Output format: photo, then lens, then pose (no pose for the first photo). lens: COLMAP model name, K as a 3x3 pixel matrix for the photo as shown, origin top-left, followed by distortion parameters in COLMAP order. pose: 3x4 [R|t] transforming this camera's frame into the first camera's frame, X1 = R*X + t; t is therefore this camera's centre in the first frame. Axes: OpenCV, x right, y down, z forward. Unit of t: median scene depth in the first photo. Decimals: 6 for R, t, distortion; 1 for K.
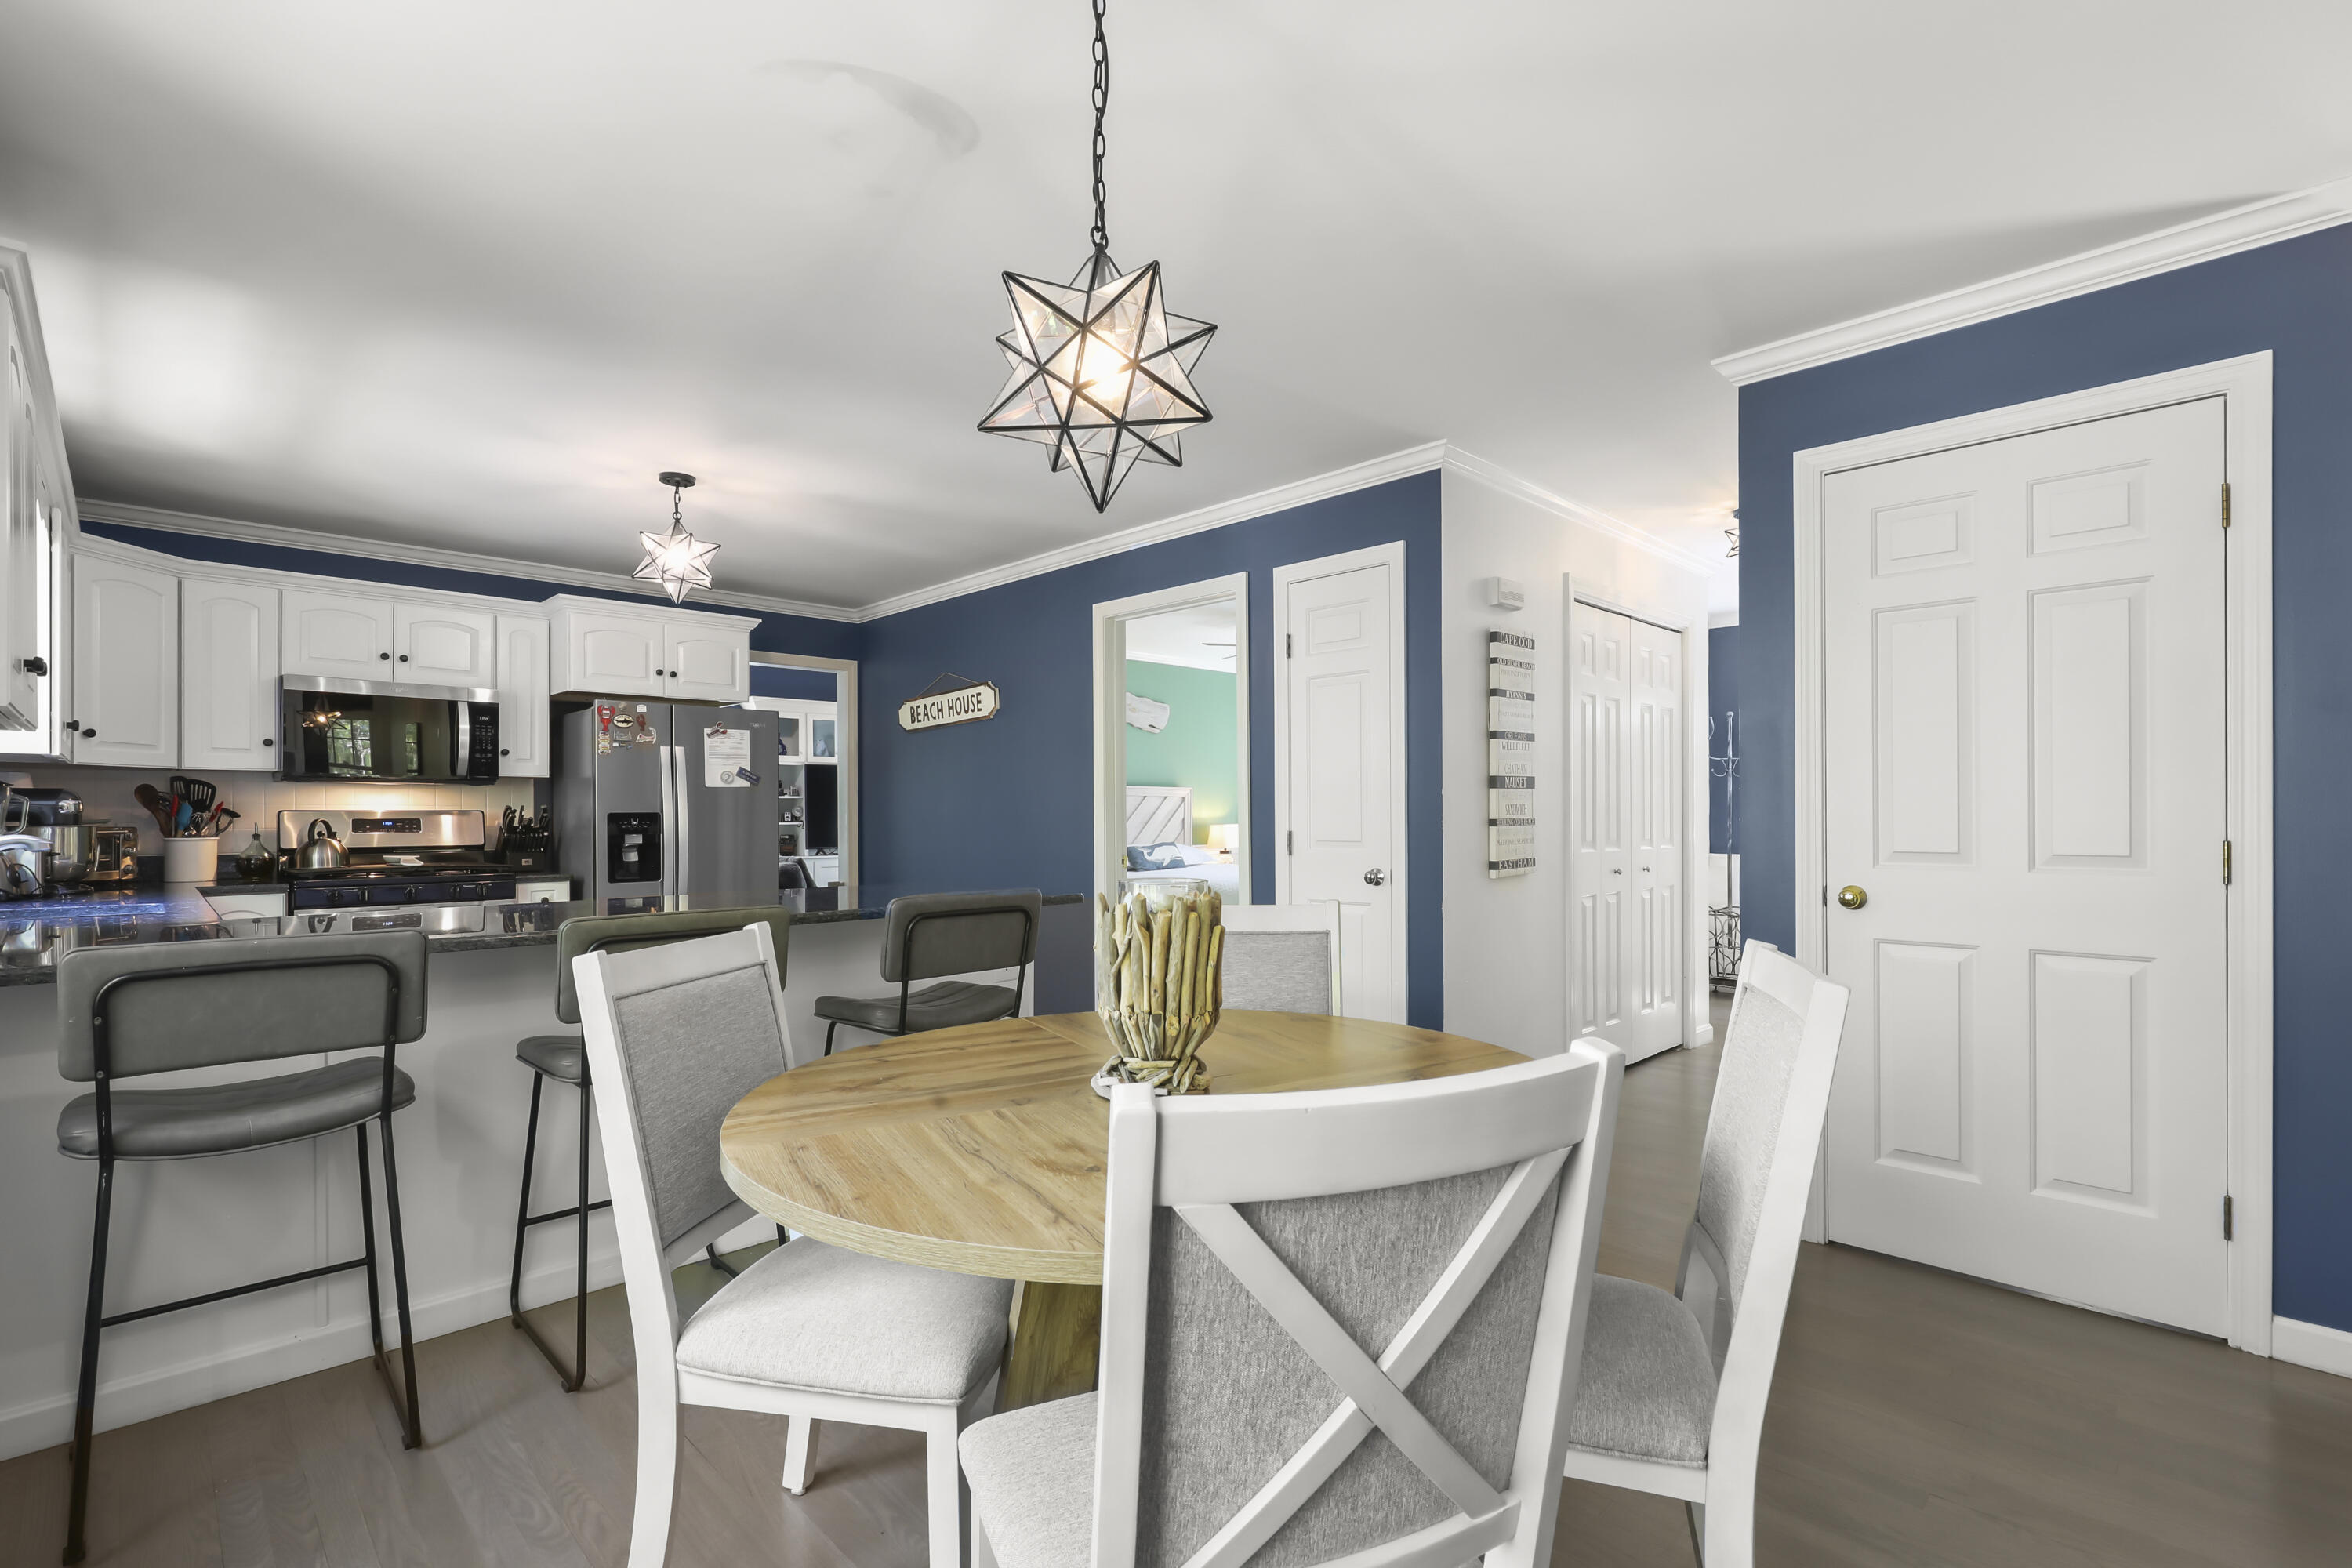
lens RADIAL K [[1063.1, 0, 1196.8], [0, 1063.1, 809.2], [0, 0, 1]] dist [-0.006700, 0.001028]
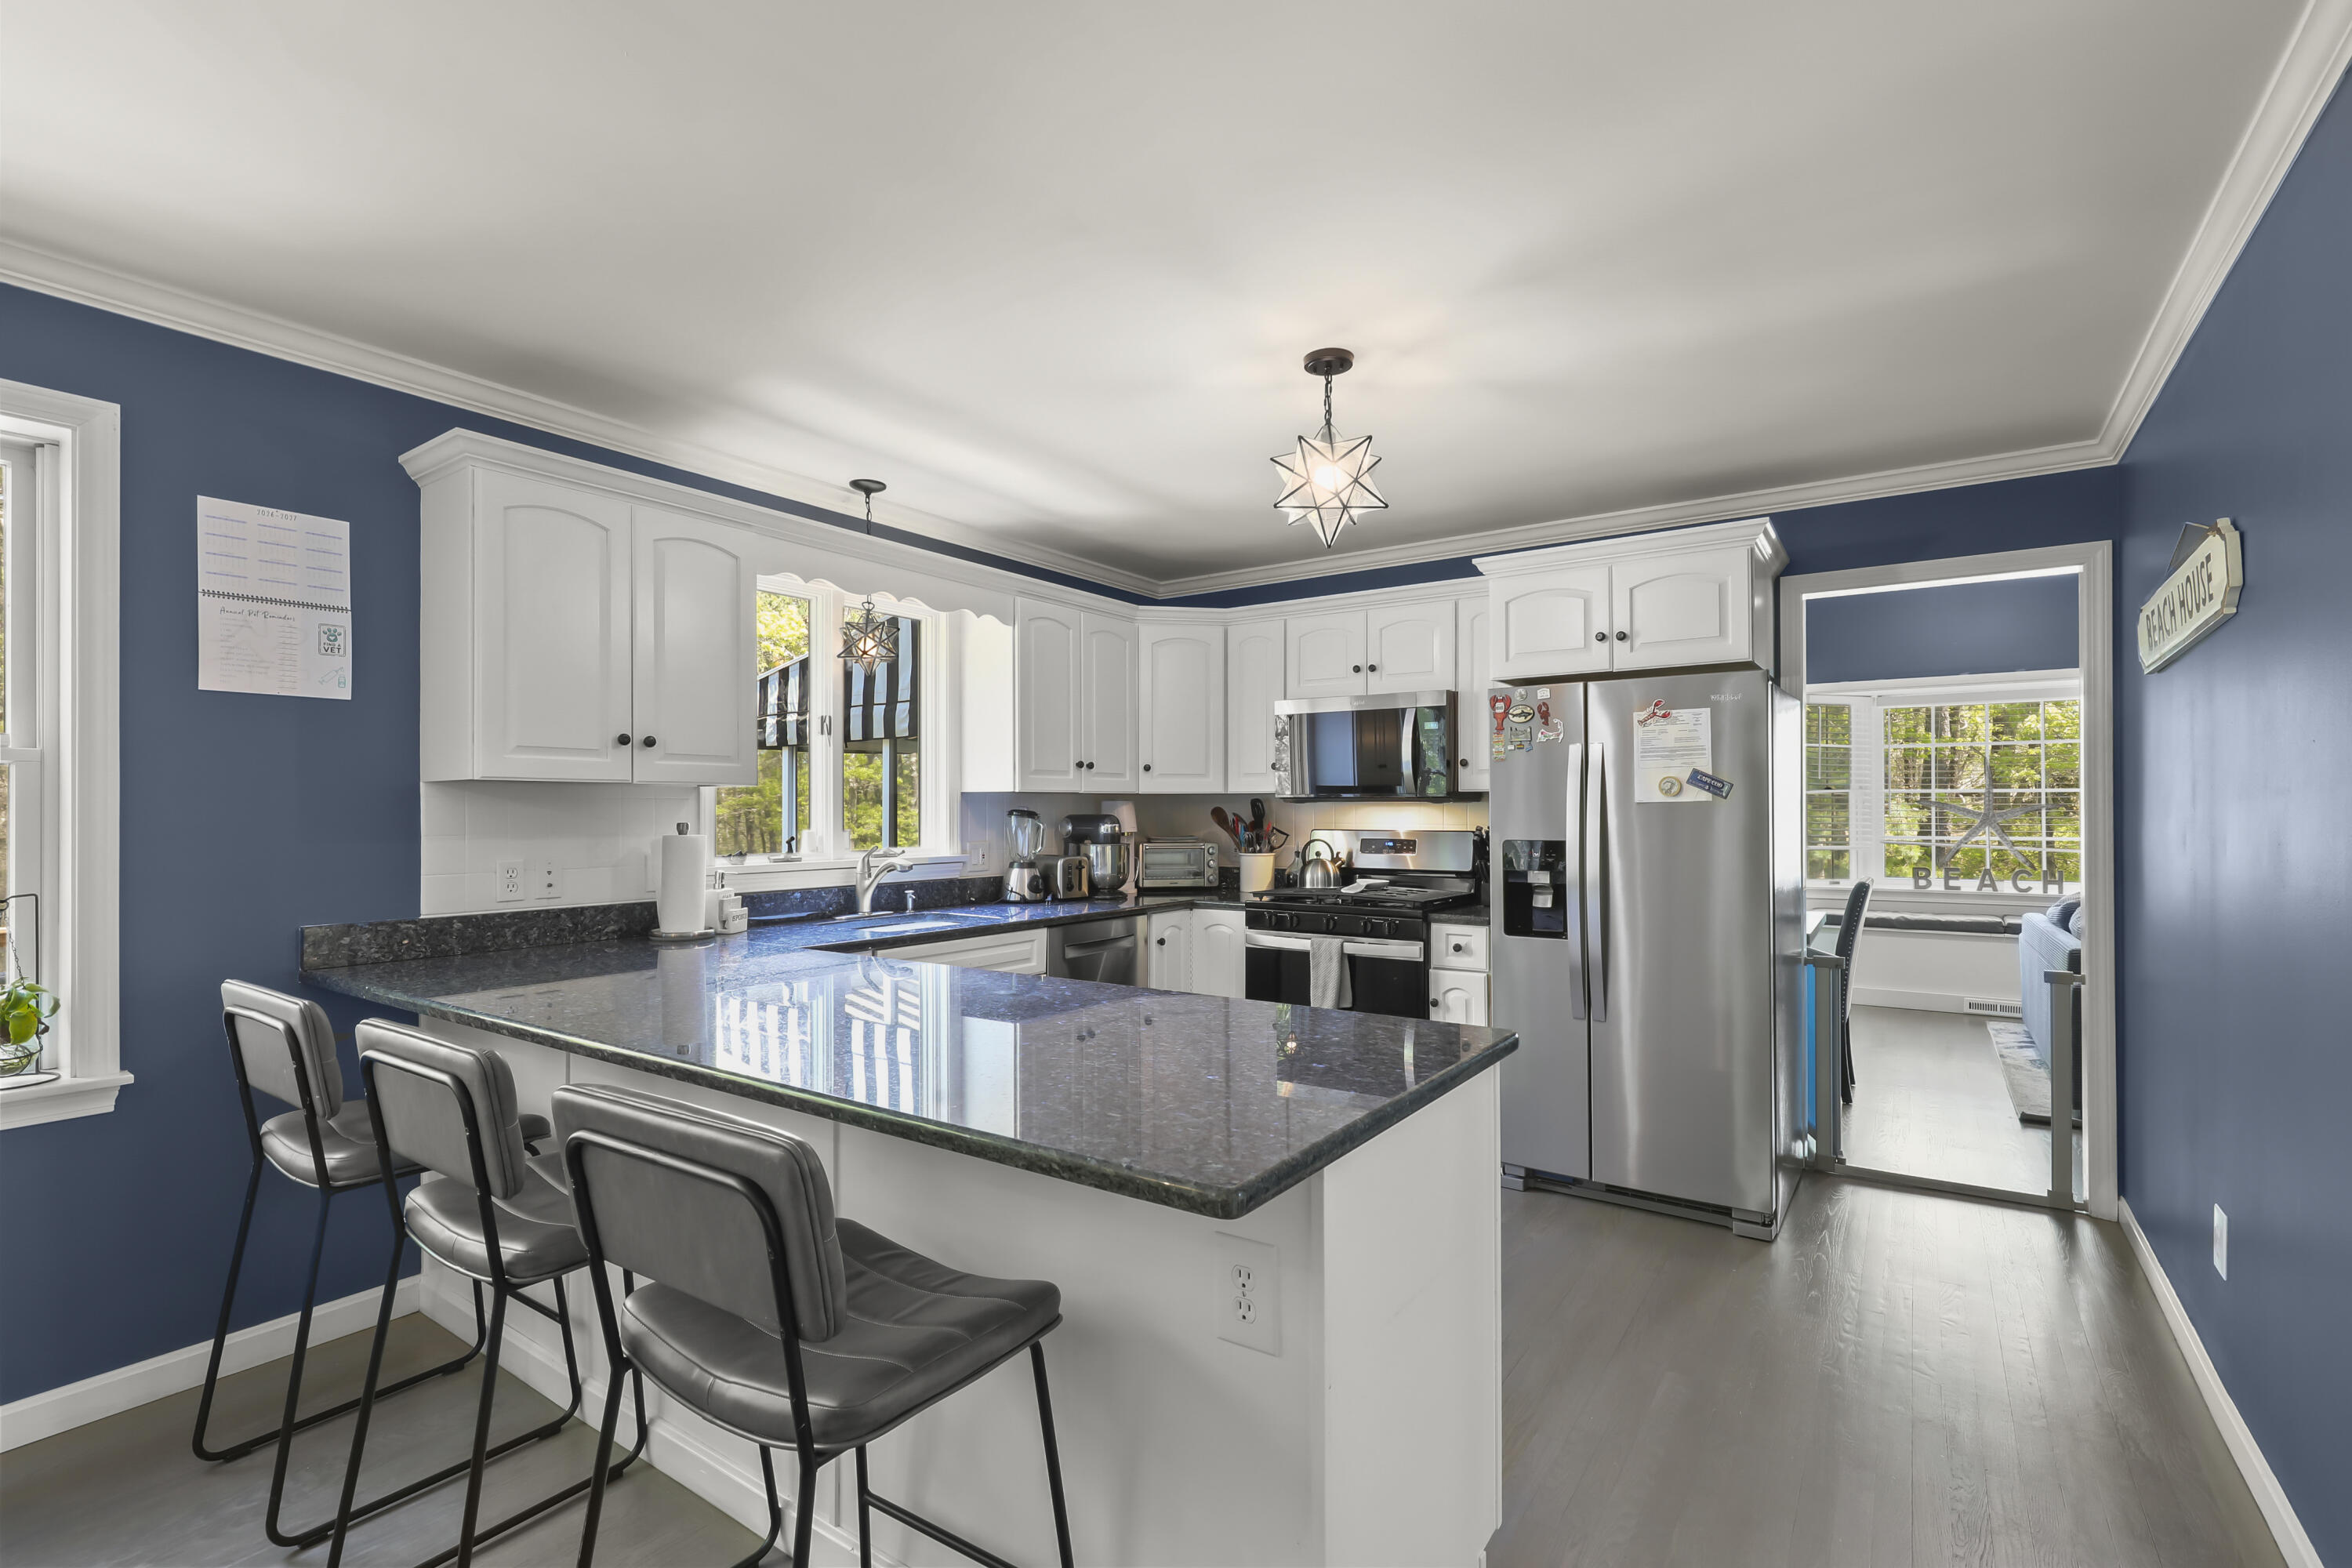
lens RADIAL K [[1063.1, 0, 1165.9], [0, 1063.1, 818.6], [0, 0, 1]] dist [-0.006700, 0.001028]
pose [[0.166486, 0.010264, -0.985990, 0.135568], [0.005632, 0.999920, 0.011360, -0.020888], [0.986028, -0.007444, 0.166415, 0.632905]]
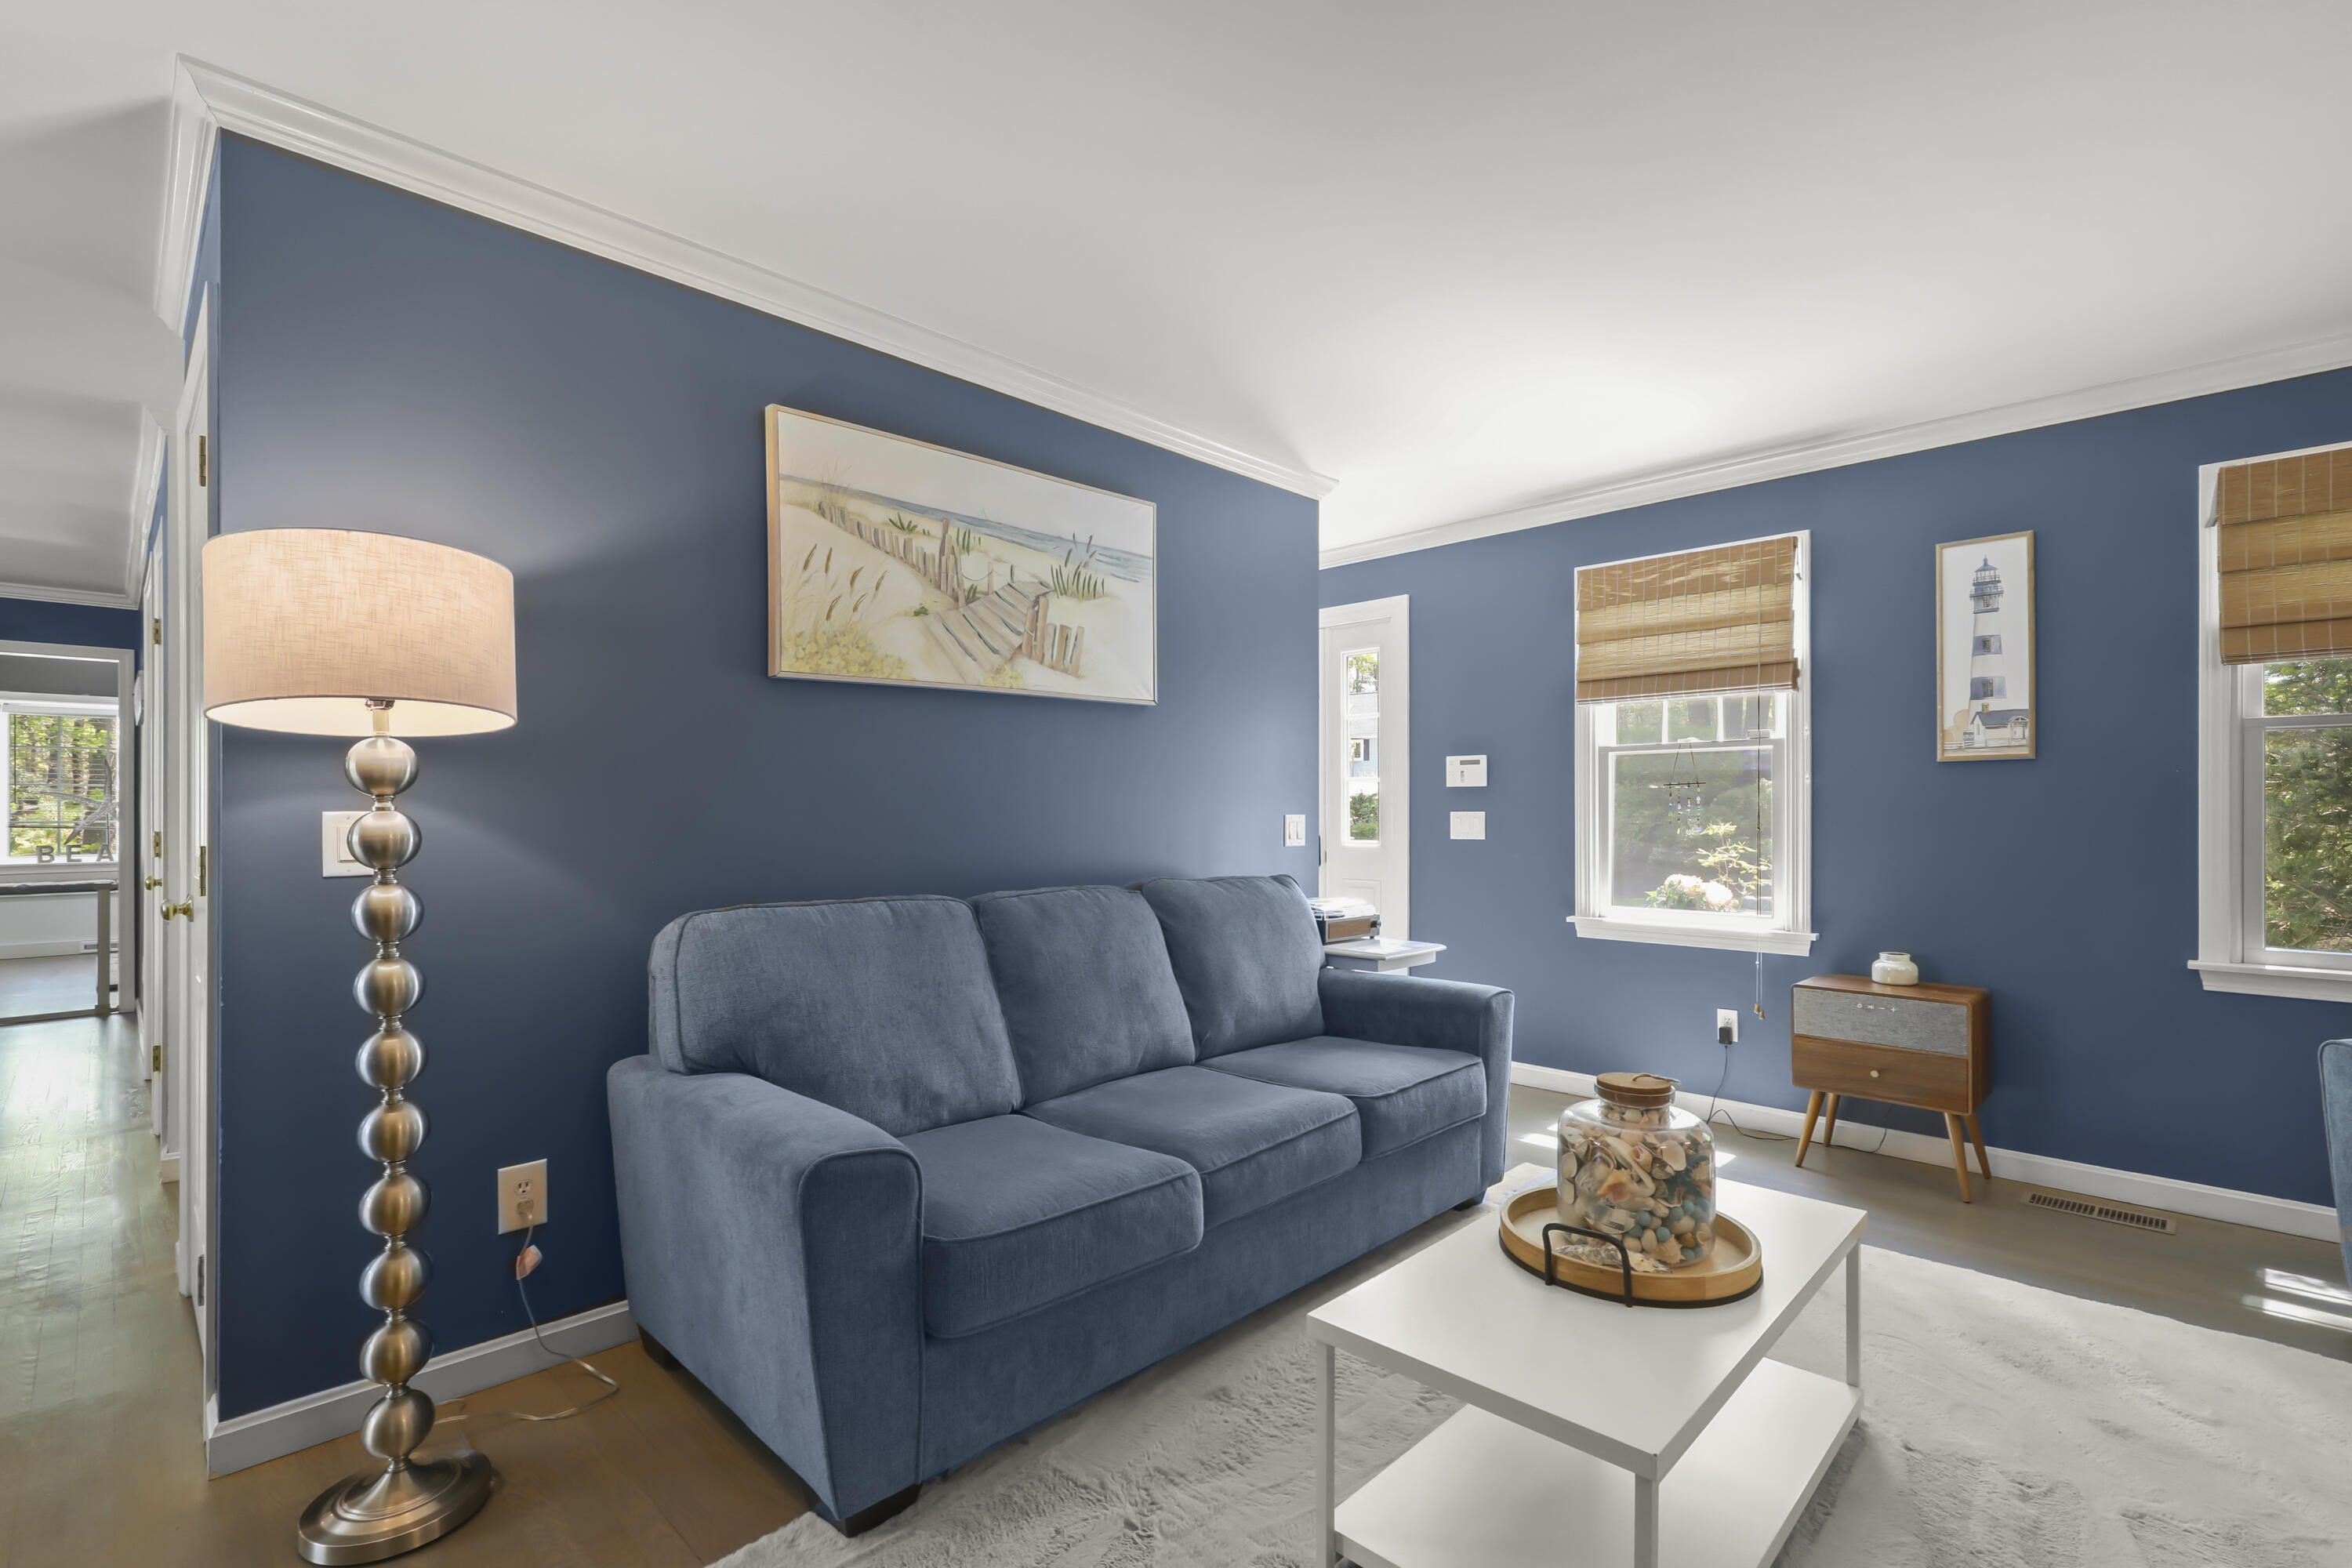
lens RADIAL K [[1063.1, 0, 1216.2], [0, 1063.1, 808.9], [0, 0, 1]] dist [-0.006700, 0.001028]
pose [[0.999712, 0.005746, 0.023289, 0.840645], [-0.005692, 0.999981, -0.002359, -0.001198], [-0.023302, 0.002226, 0.999726, 0.040395]]
